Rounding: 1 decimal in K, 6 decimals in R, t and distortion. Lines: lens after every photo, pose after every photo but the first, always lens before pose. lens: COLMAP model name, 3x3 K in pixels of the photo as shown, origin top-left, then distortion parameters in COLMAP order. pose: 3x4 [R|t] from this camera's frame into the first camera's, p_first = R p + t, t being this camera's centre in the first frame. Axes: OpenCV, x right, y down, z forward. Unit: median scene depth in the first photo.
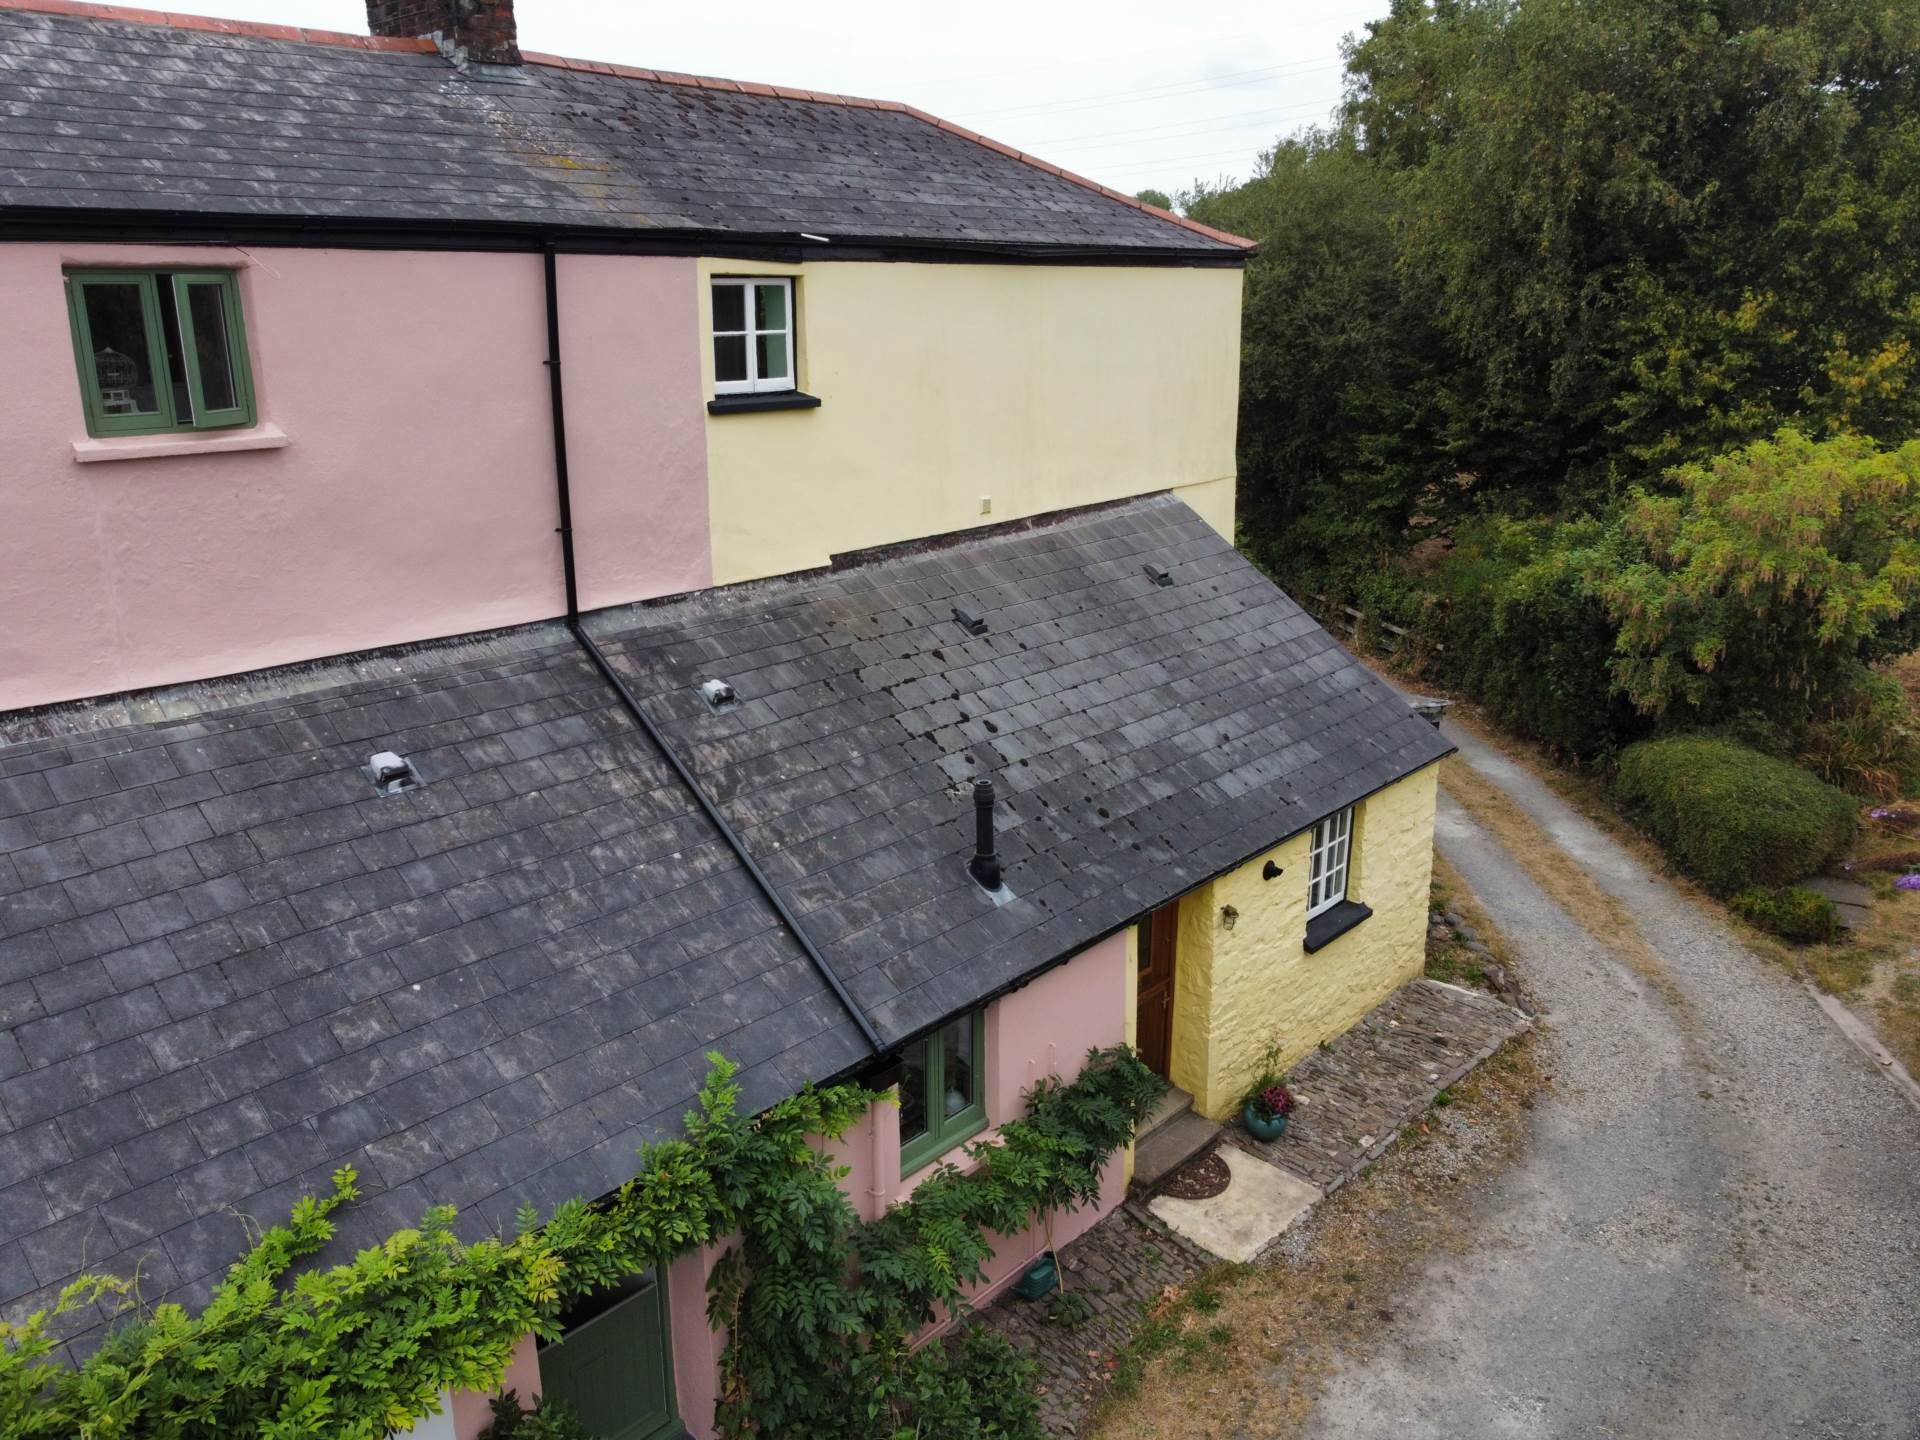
lens RADIAL K [[1454.6, 0, 959.3], [0, 1454.6, 702.2], [0, 0, 1]] dist [0.003077, -0.009197]
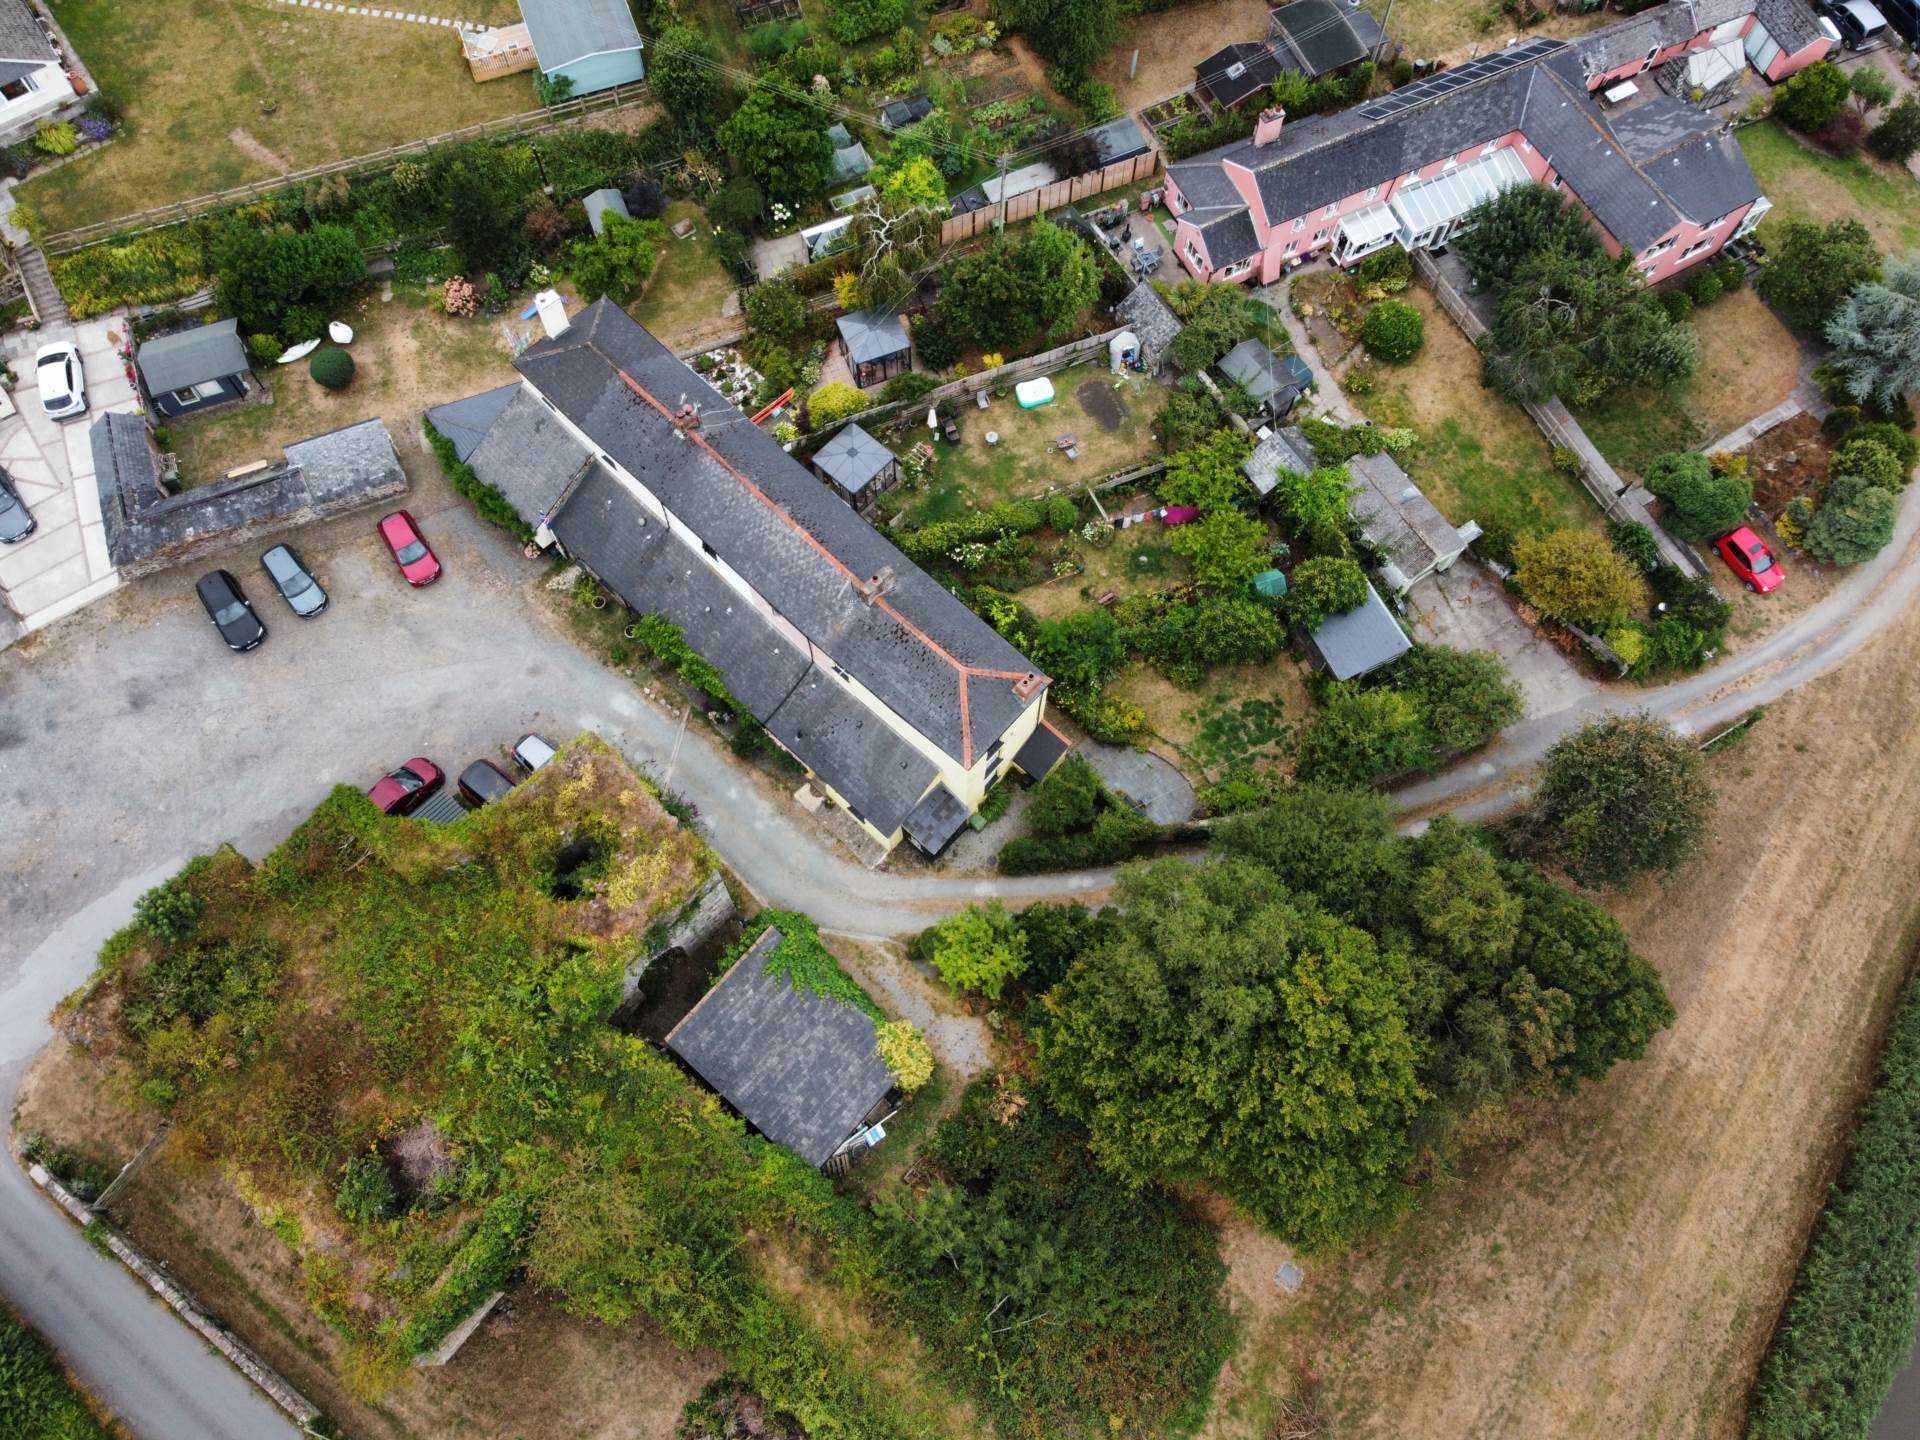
lens RADIAL K [[1454.6, 0, 959.3], [0, 1454.6, 702.2], [0, 0, 1]] dist [0.003077, -0.009197]
pose [[-0.009968, 0.922210, -0.386562, 2.108083], [-0.288846, 0.367446, 0.884054, -5.203011], [0.957324, 0.120469, 0.262714, -0.030368]]
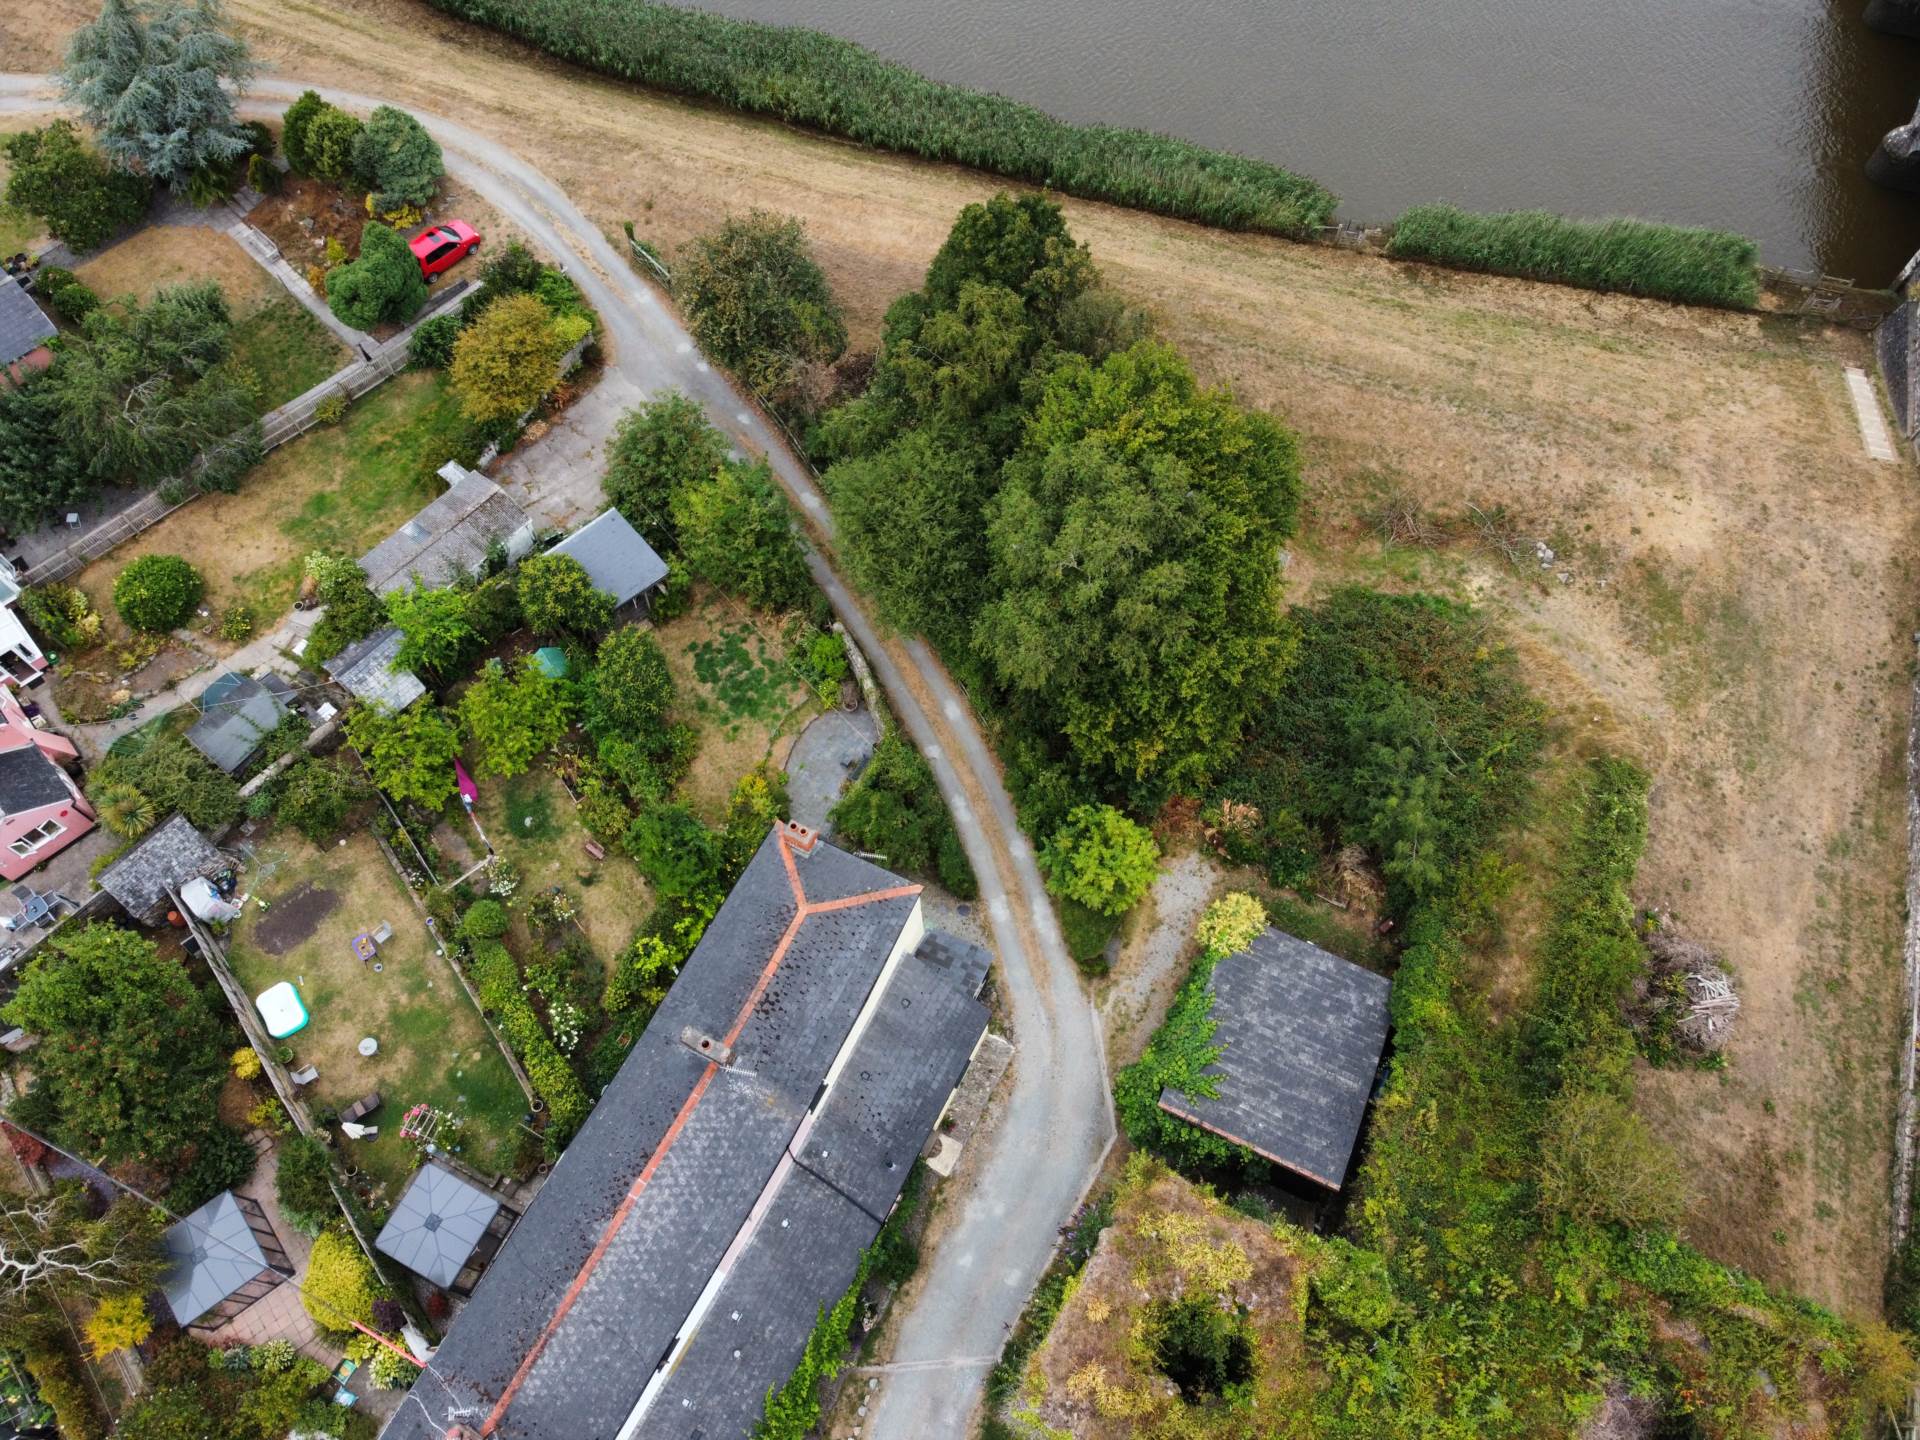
lens RADIAL K [[1455.8, 0, 960.6], [0, 1455.8, 707.0], [0, 0, 1]] dist [-0.000417, -0.003196]
pose [[0.966800, -0.225488, 0.120218, 0.008146], [0.065245, 0.672692, 0.737040, -3.879959], [-0.247064, -0.704727, 0.665071, -1.031653]]
